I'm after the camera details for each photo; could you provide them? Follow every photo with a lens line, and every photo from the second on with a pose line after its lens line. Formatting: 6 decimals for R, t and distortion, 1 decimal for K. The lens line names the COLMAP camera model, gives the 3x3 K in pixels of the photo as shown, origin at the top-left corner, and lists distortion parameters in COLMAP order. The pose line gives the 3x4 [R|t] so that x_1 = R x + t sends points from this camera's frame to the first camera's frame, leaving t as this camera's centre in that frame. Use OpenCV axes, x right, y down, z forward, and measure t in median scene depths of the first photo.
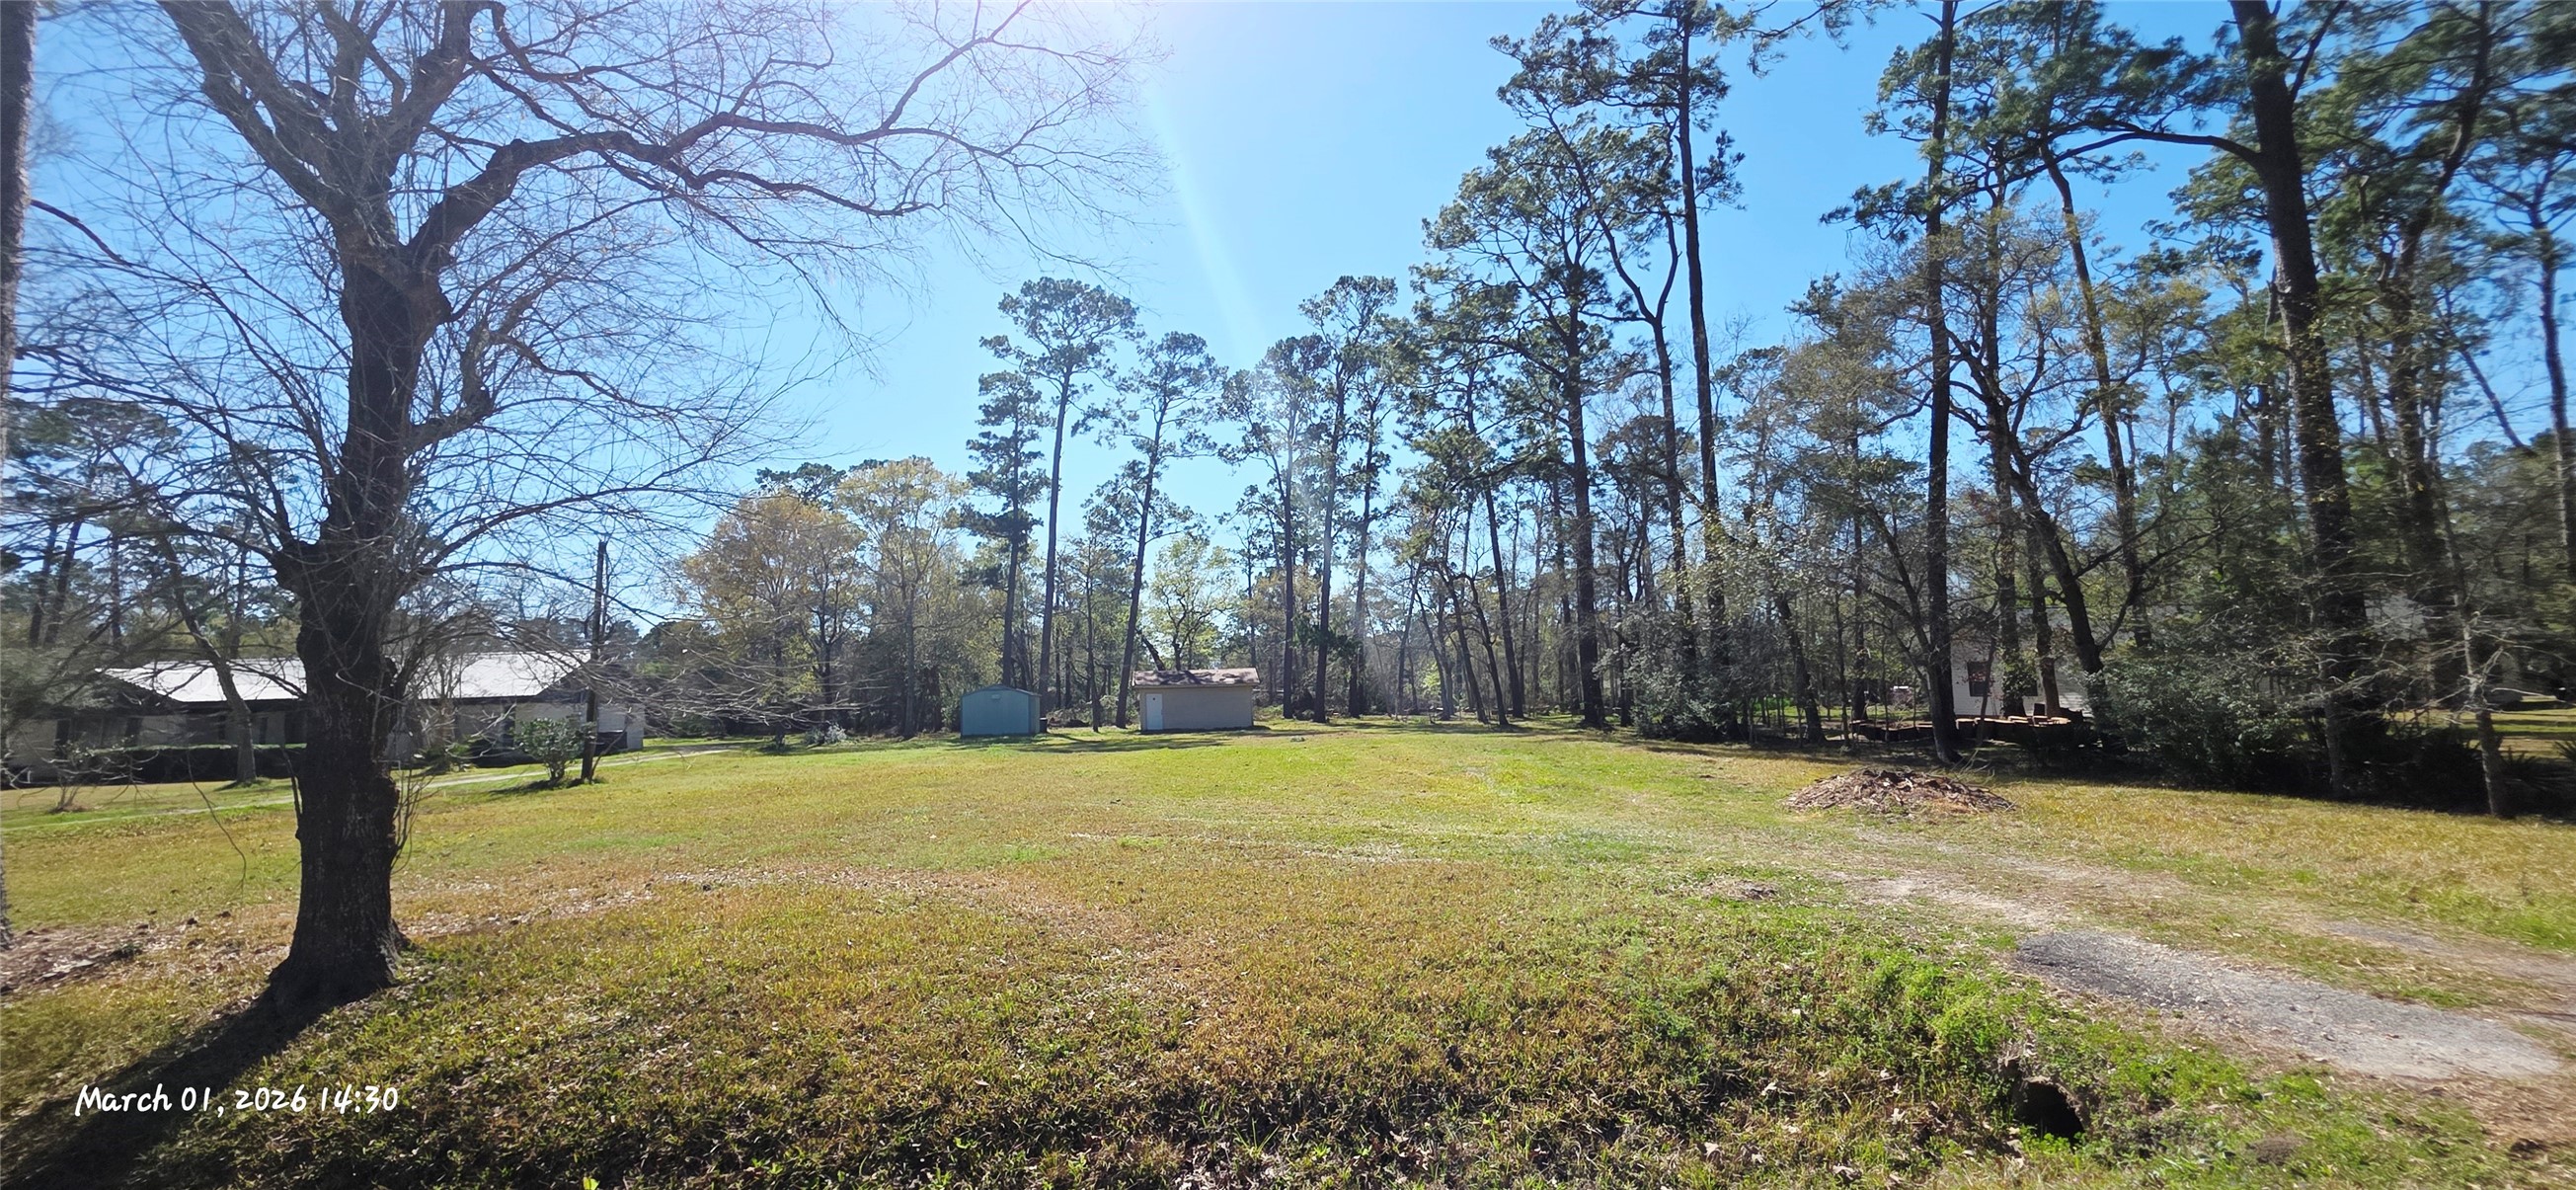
lens RADIAL K [[1031.0, 0, 1288.0], [0, 1031.0, 595.0], [0, 0, 1]] dist [0.000451, -0.000230]
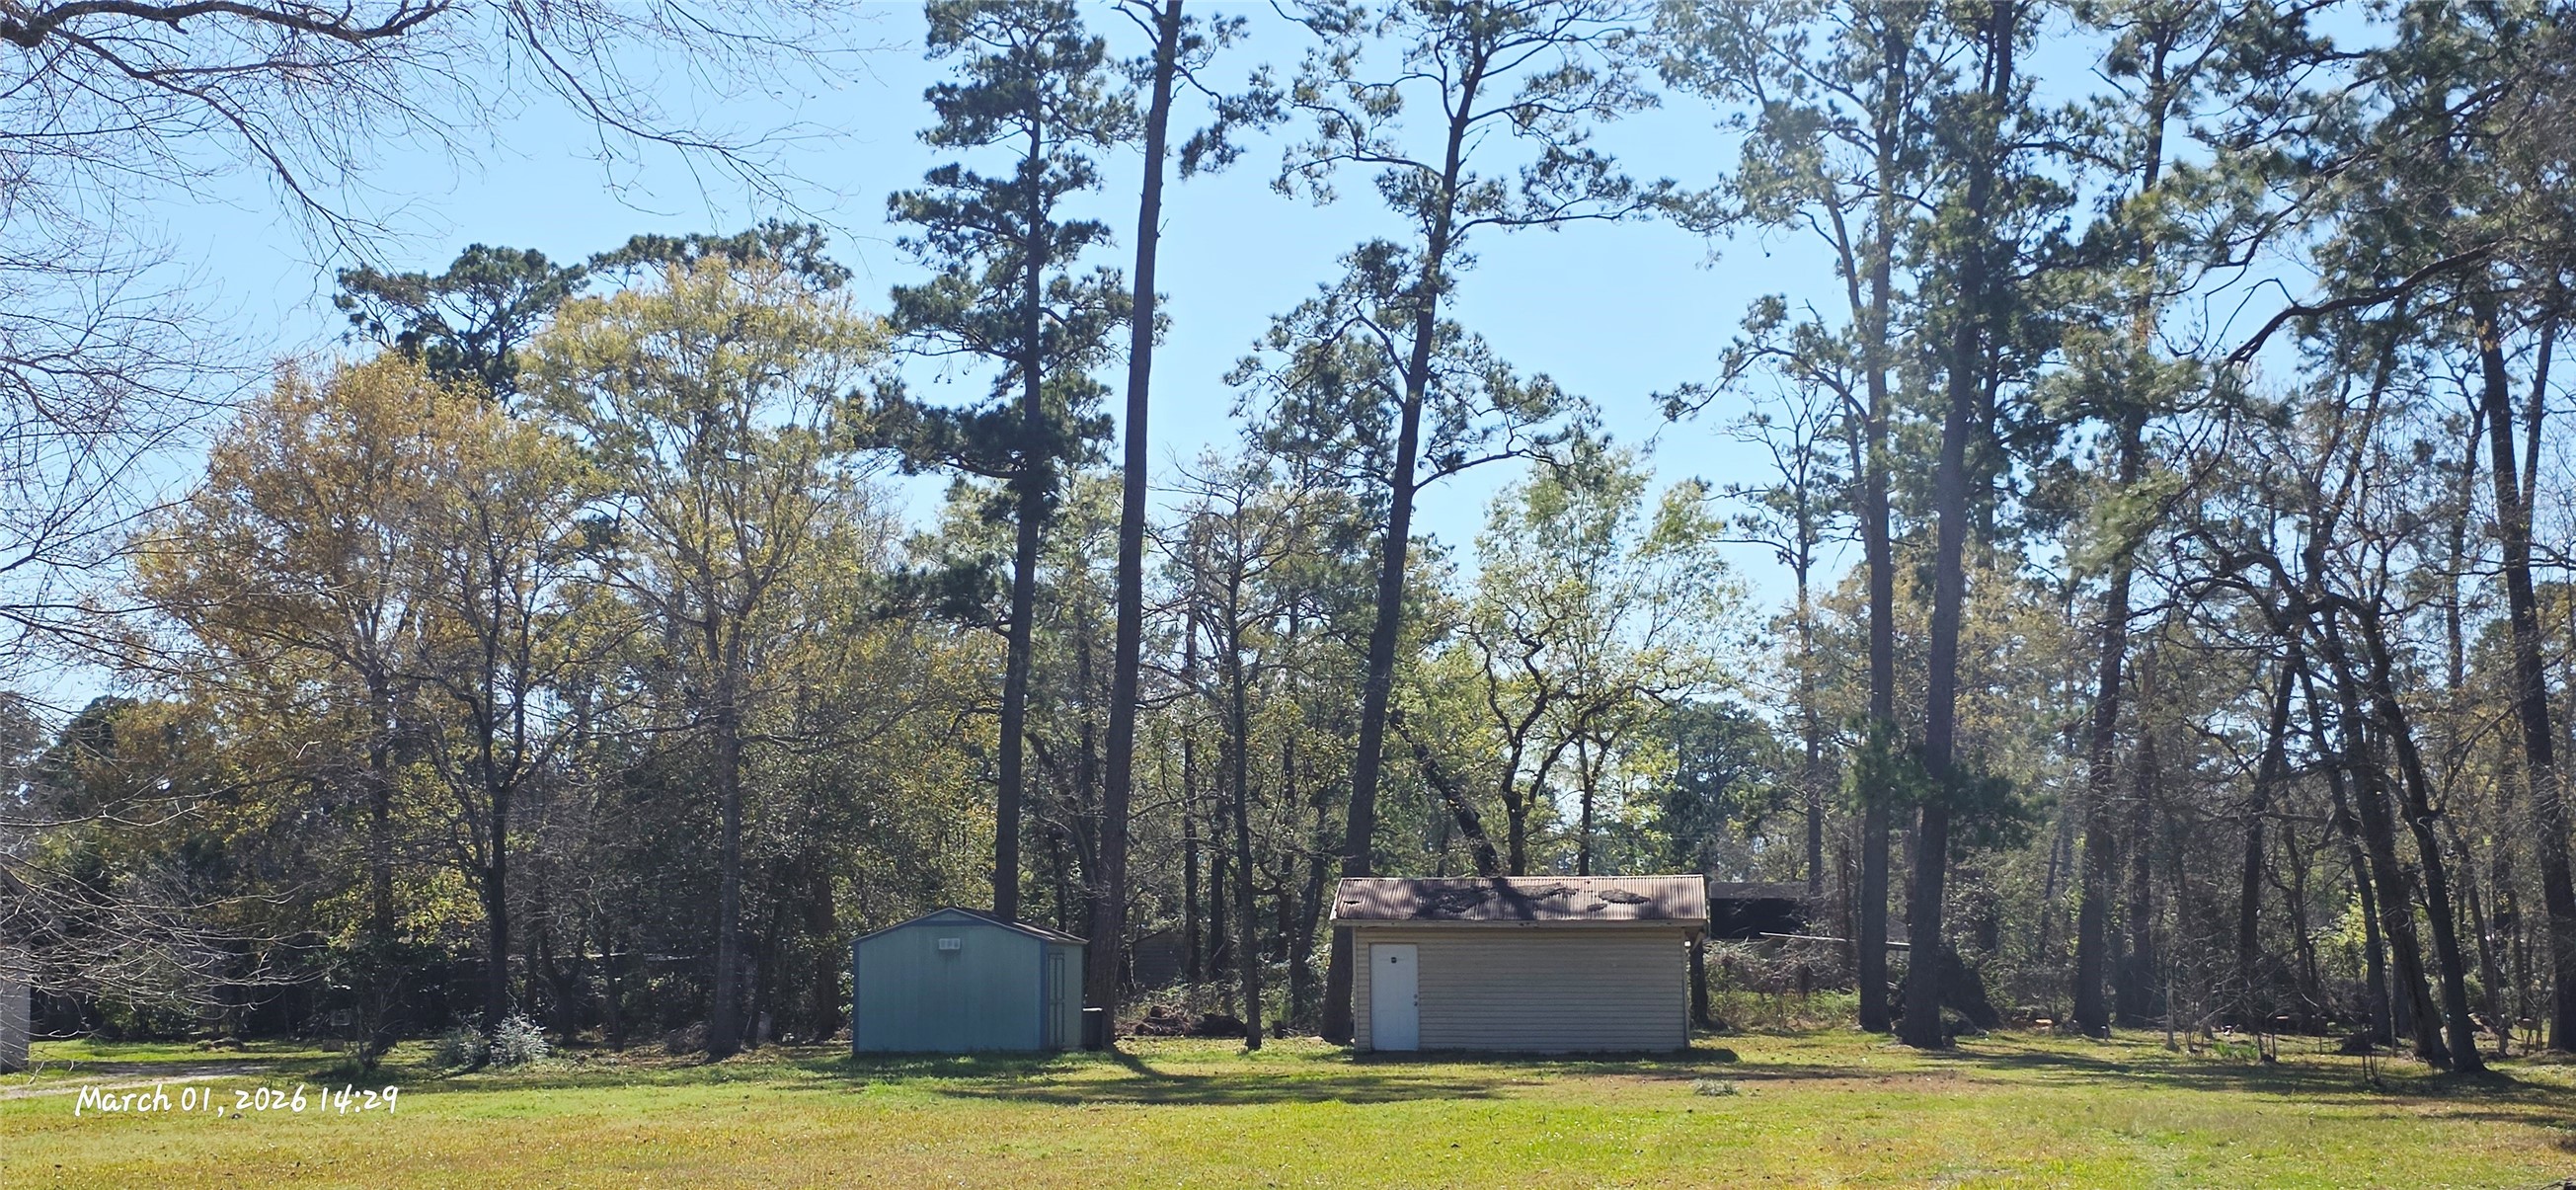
lens RADIAL K [[3426.8, 0, 1282.7], [0, 3426.8, 660.2], [0, 0, 1]] dist [0.201395, -0.686080]
pose [[0.975778, 0.003963, -0.218725, 0.066278], [-0.000861, 0.999898, 0.014276, -0.011766], [0.218759, -0.013742, 0.975682, -0.090641]]
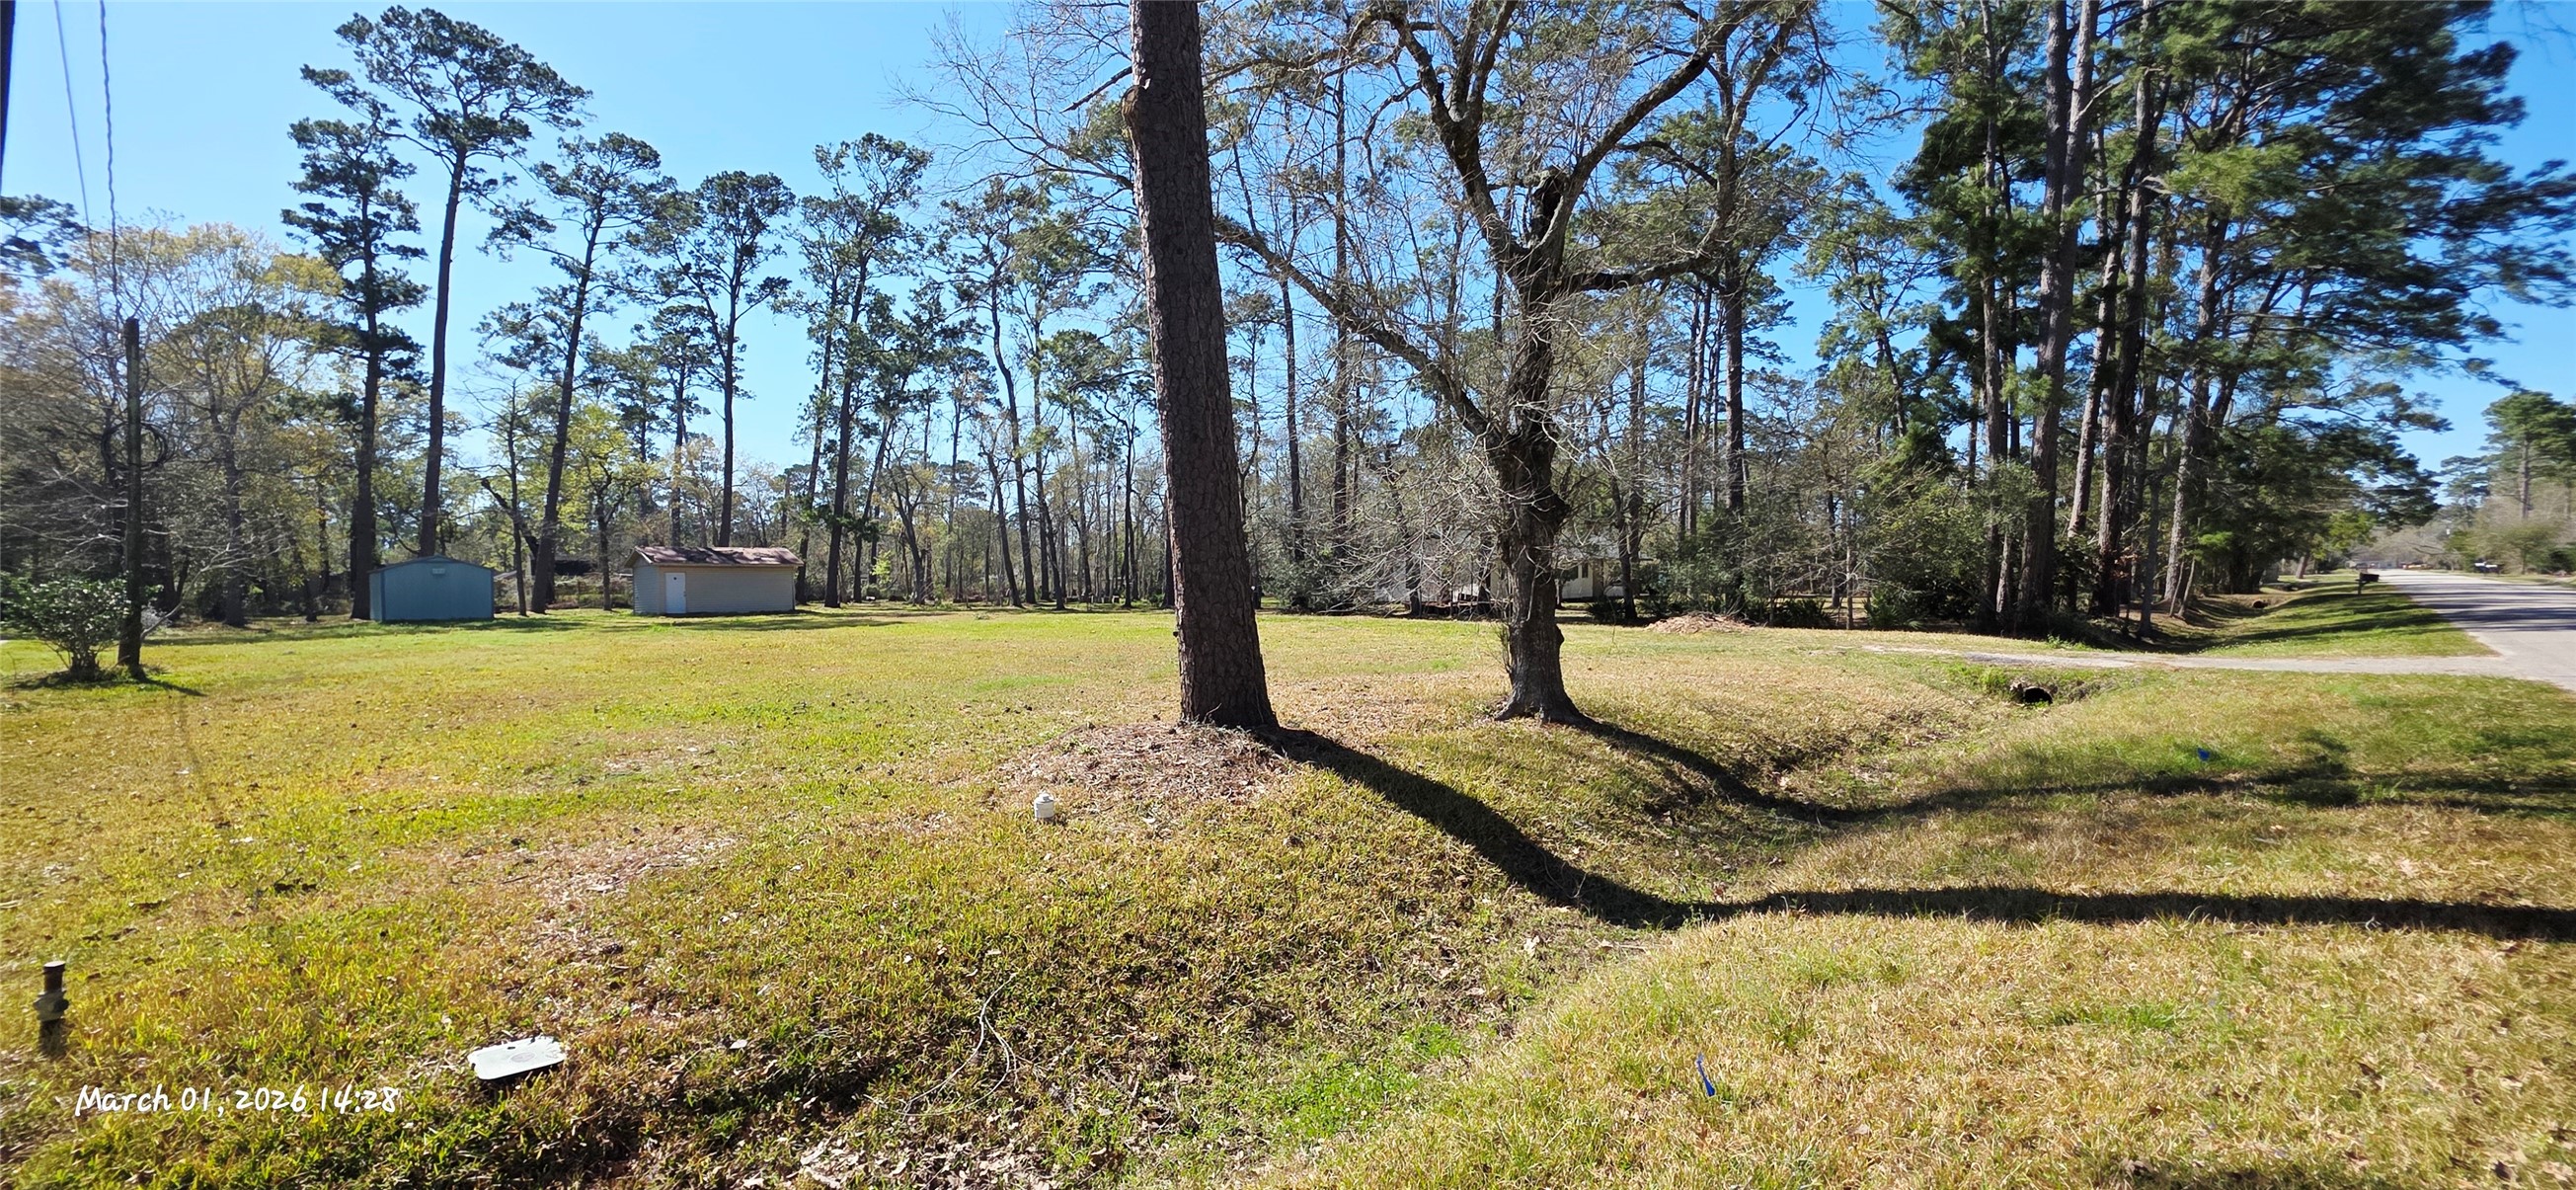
lens RADIAL K [[1023.9, 0, 1288.0], [0, 1023.9, 595.0], [0, 0, 1]] dist [0.000462, -0.000234]
pose [[0.777341, 0.012195, 0.628961, -0.220220], [-0.074906, 0.994493, 0.073294, 0.009815], [-0.624604, -0.104088, 0.773974, 0.002844]]
